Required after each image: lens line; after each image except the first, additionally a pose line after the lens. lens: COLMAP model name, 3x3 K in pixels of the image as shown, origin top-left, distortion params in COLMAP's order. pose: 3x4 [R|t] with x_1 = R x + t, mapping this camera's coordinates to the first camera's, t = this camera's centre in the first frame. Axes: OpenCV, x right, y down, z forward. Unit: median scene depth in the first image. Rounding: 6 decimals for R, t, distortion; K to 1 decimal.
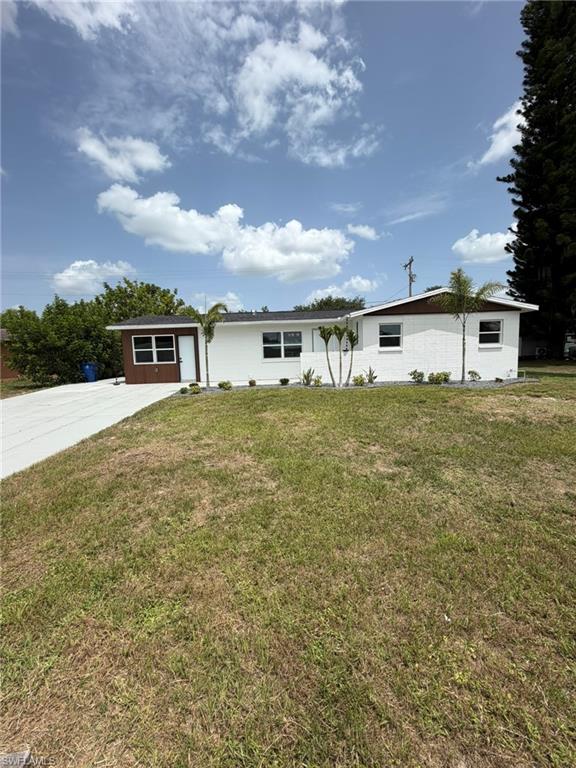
lens RADIAL K [[304.9, 0, 288.8], [0, 304.9, 383.9], [0, 0, 1]] dist [0.000304, -0.000353]
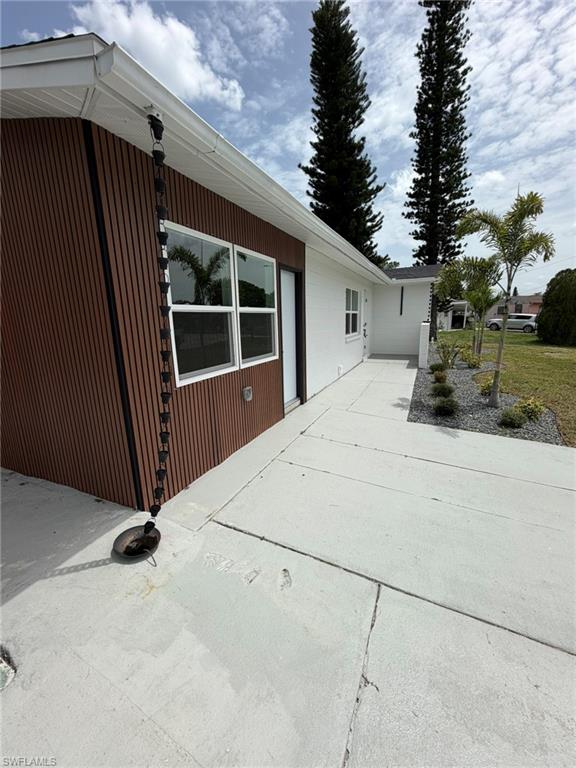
lens RADIAL K [[305.5, 0, 288.0], [0, 305.5, 384.0], [0, 0, 1]] dist [-0.001510, 0.000077]
pose [[0.420916, -0.169542, 0.891115, -0.648736], [0.099358, 0.985084, 0.140489, -0.085410], [-0.901642, 0.029405, 0.431483, 0.866607]]
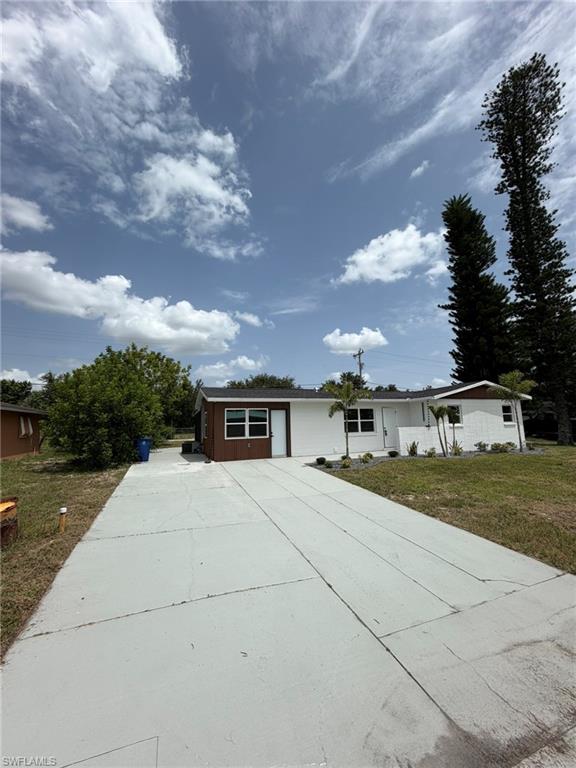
lens RADIAL K [[308.7, 0, 288.0], [0, 308.7, 384.0], [0, 0, 1]] dist [-0.000043, -0.000174]
pose [[0.936816, 0.055241, 0.345435, -0.667816], [0.029854, 0.971226, -0.236280, 0.000896], [-0.348548, 0.231663, 0.908211, 0.039323]]
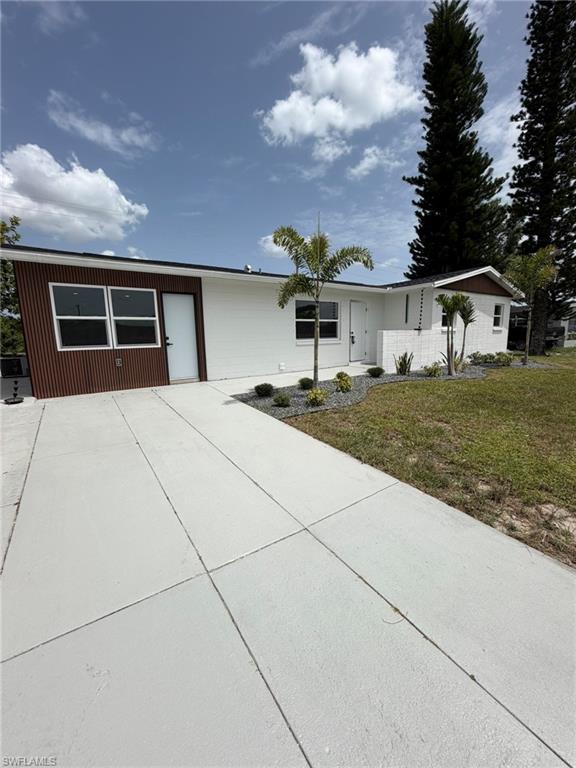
lens RADIAL K [[305.9, 0, 289.2], [0, 305.9, 383.3], [0, 0, 1]] dist [0.001558, -0.000209]
pose [[0.824154, -0.072965, 0.561646, -0.488027], [0.049729, 0.997159, 0.056571, -0.026263], [-0.564178, -0.018693, 0.825442, 0.458570]]
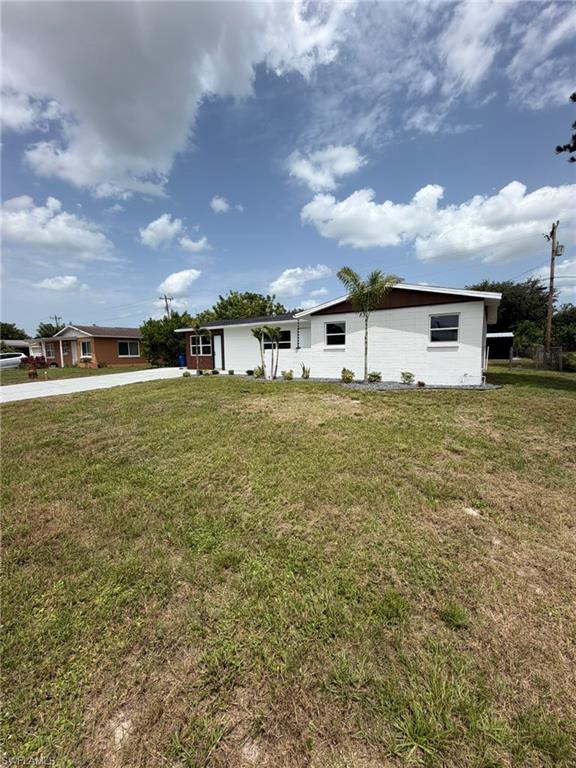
lens RADIAL K [[307.0, 0, 287.0], [0, 307.0, 377.3], [0, 0, 1]] dist [0.001247, -0.008323]
pose [[0.830379, 0.065263, -0.553364, 0.679429], [-0.066618, 0.997622, 0.017691, -0.017991], [0.553202, 0.022174, 0.832752, 0.048942]]
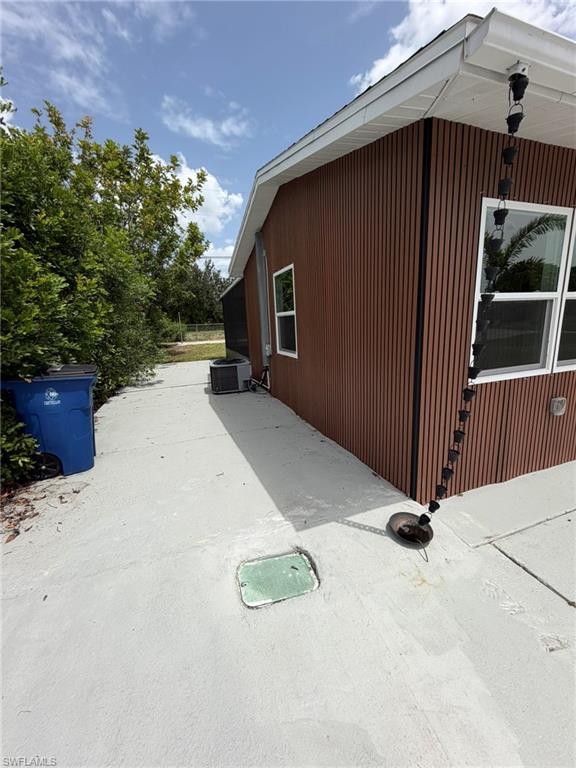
lens RADIAL K [[304.9, 0, 288.8], [0, 304.9, 383.9], [0, 0, 1]] dist [0.000304, -0.000353]
pose [[0.945909, -0.072514, 0.316225, -0.660070], [0.041987, 0.993866, 0.102310, -0.086135], [-0.321705, -0.083498, 0.943151, 0.880004]]
